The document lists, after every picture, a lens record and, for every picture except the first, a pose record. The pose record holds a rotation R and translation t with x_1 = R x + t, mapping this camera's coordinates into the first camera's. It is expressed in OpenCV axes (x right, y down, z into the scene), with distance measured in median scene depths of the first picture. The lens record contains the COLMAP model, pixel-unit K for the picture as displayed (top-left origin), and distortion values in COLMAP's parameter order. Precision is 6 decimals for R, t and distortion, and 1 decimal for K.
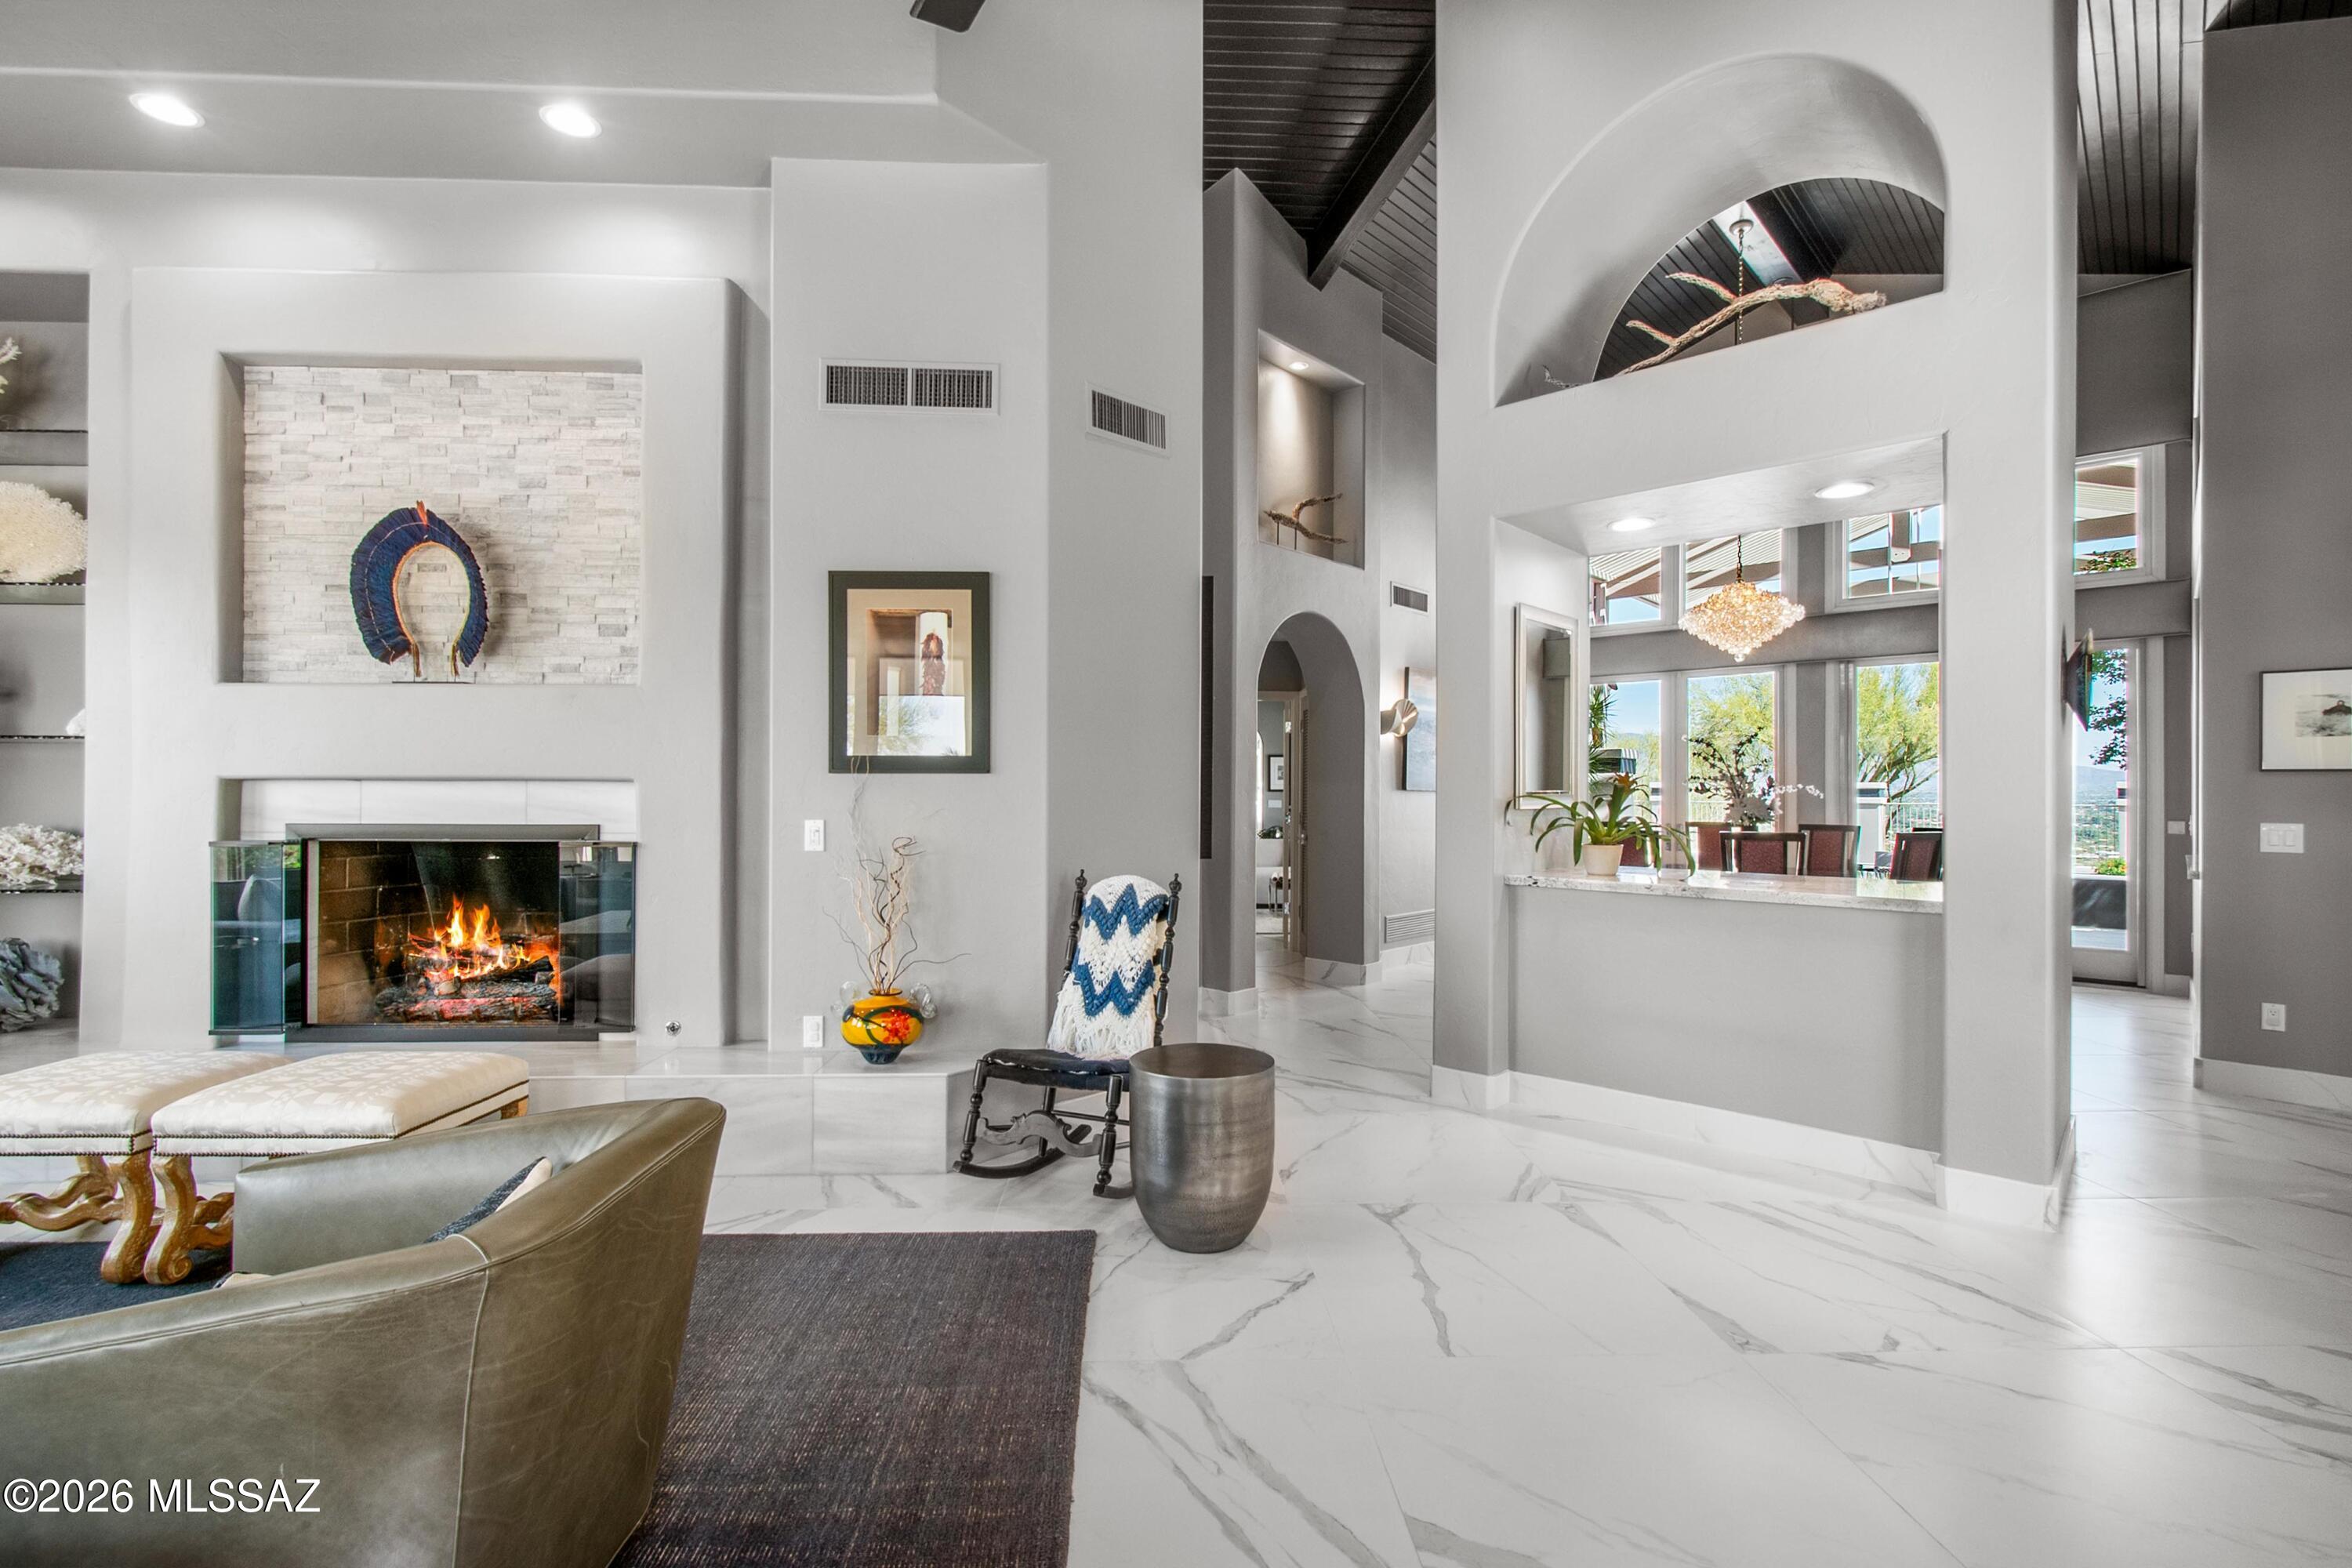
lens RADIAL K [[1050.3, 0, 1184.2], [0, 1050.3, 792.1], [0, 0, 1]] dist [0.007484, -0.003981]
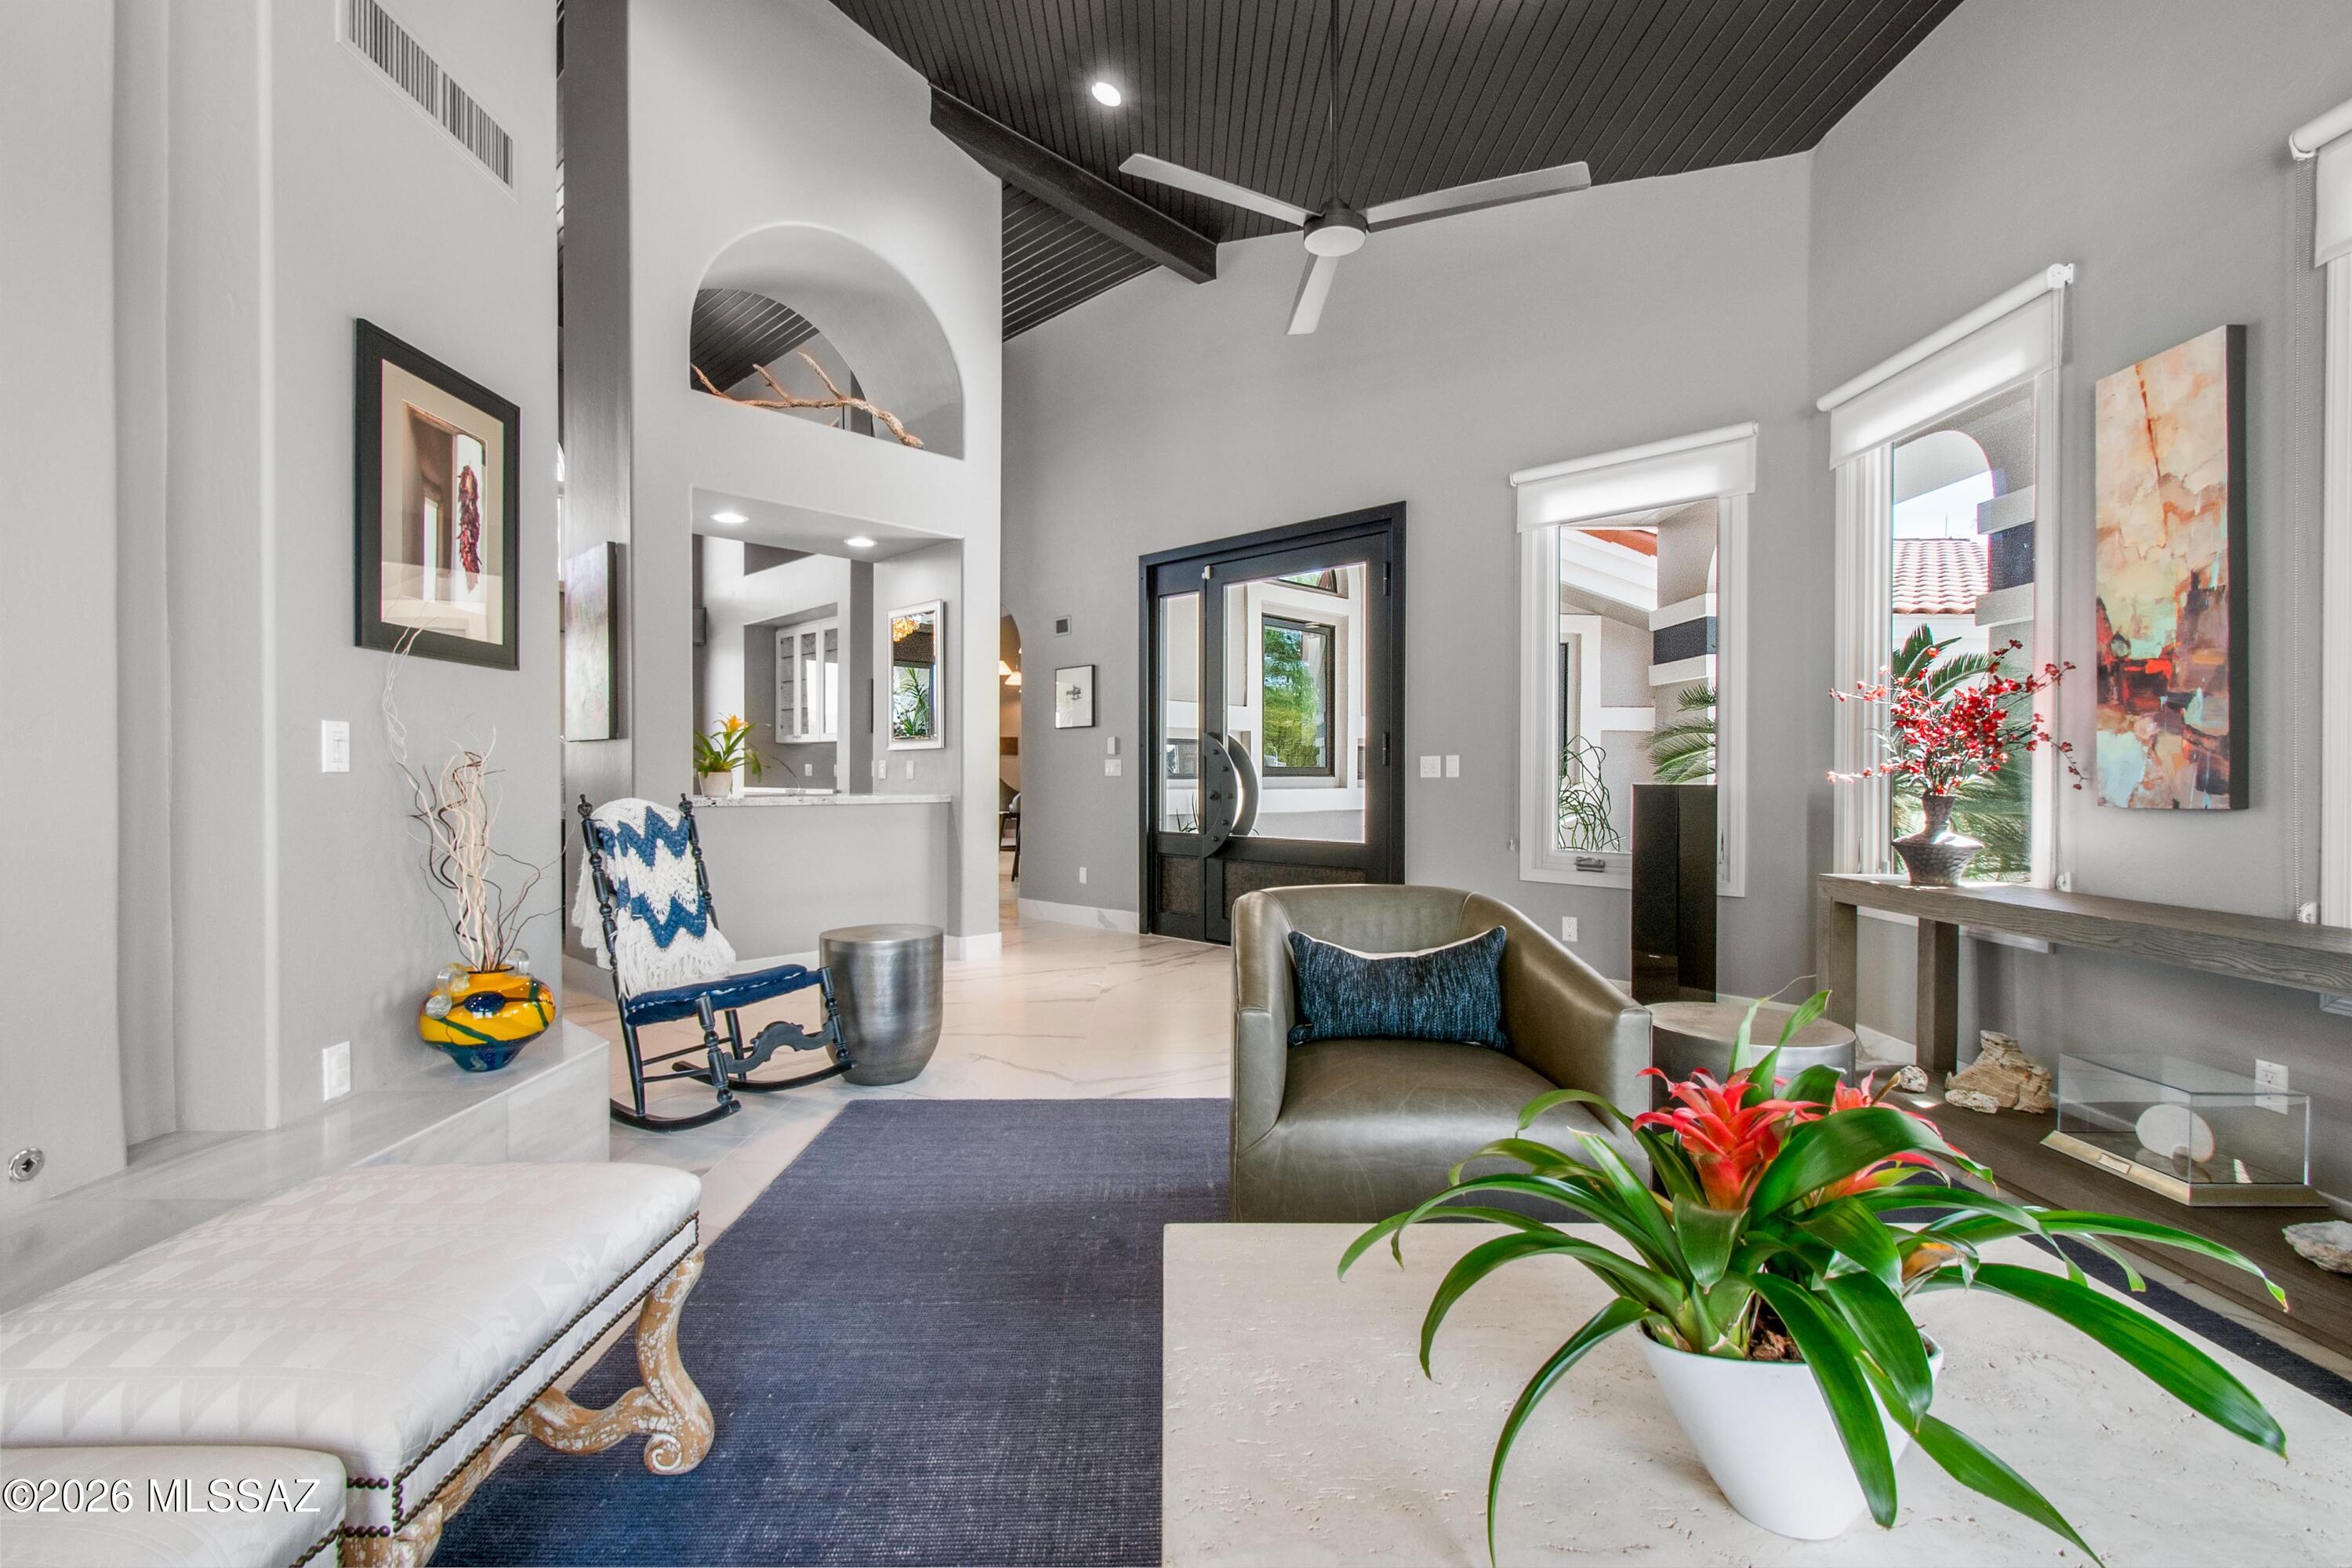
lens RADIAL K [[1050.3, 0, 1176.5], [0, 1050.3, 779.5], [0, 0, 1]] dist [0.007484, -0.003981]
pose [[0.024248, -0.009631, 0.999660, -0.920188], [-0.006634, 0.999930, 0.009794, 0.049585], [-0.999684, -0.006869, 0.024183, 0.488915]]
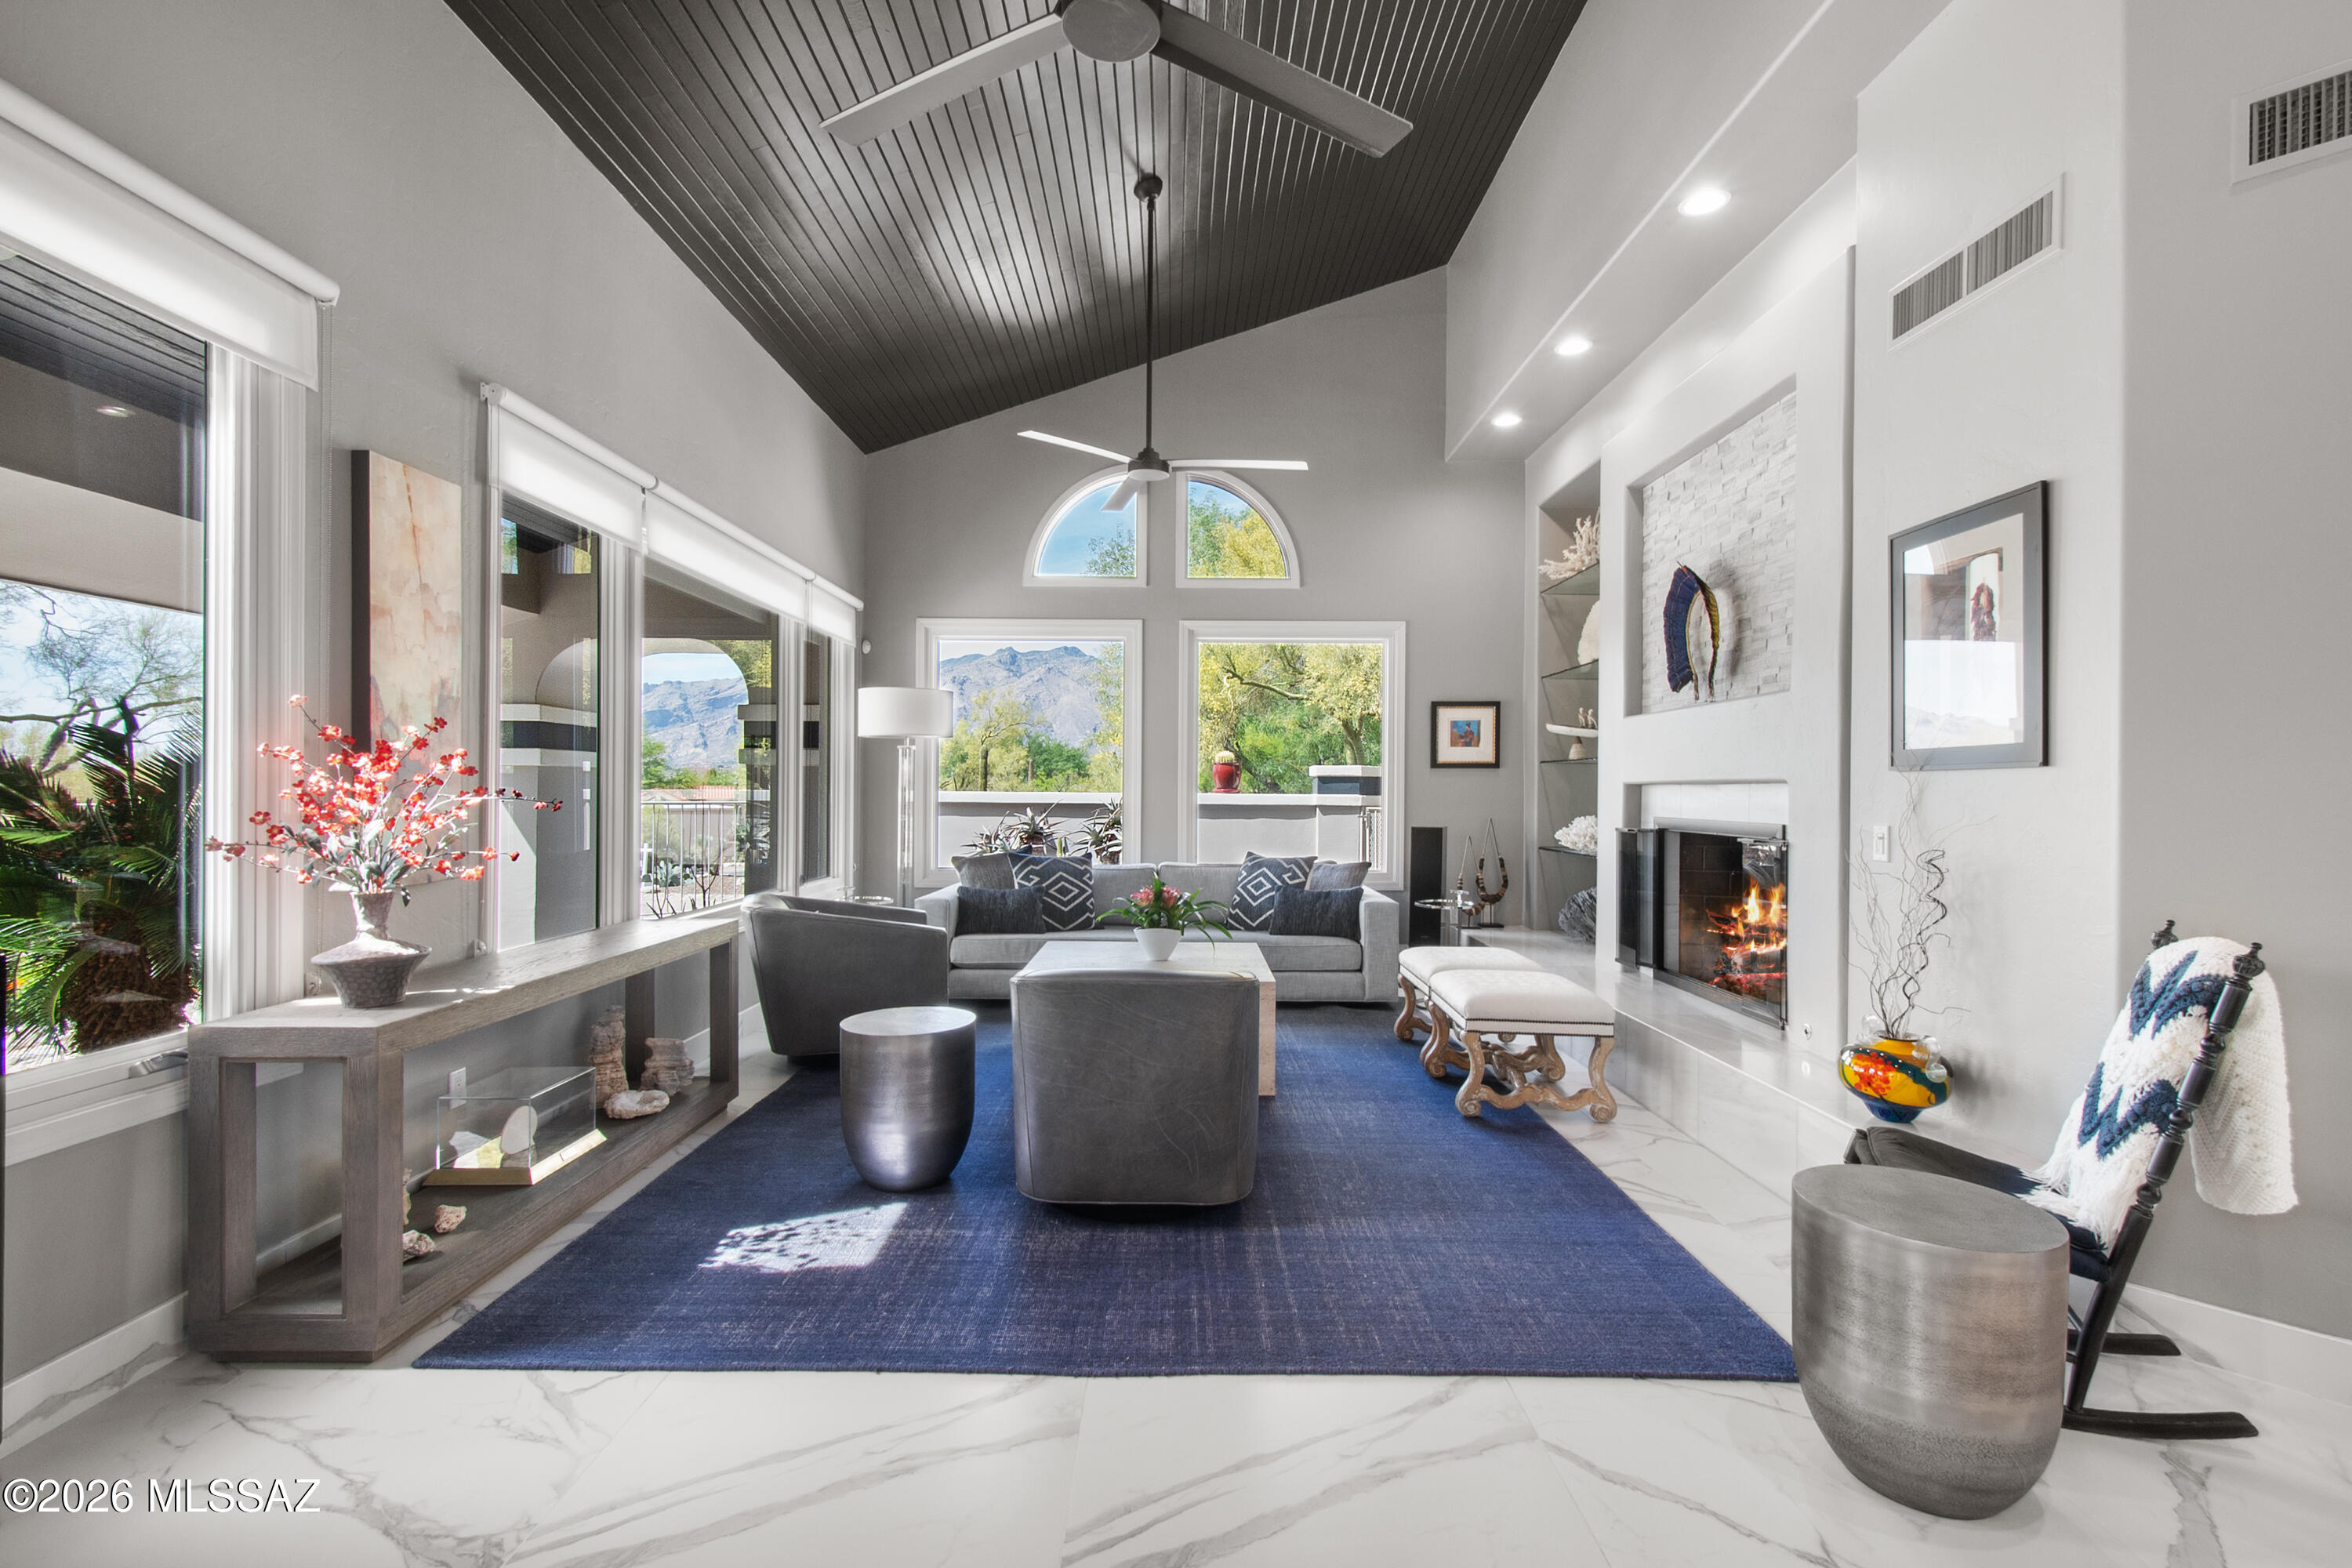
lens RADIAL K [[1050.3, 0, 1170.8], [0, 1050.3, 790.9], [0, 0, 1]] dist [0.007484, -0.003981]
pose [[-0.040826, -0.003056, -0.999162, 0.529332], [-0.004901, 0.999984, -0.002859, 0.003384], [0.999154, 0.004781, -0.040840, 0.435581]]
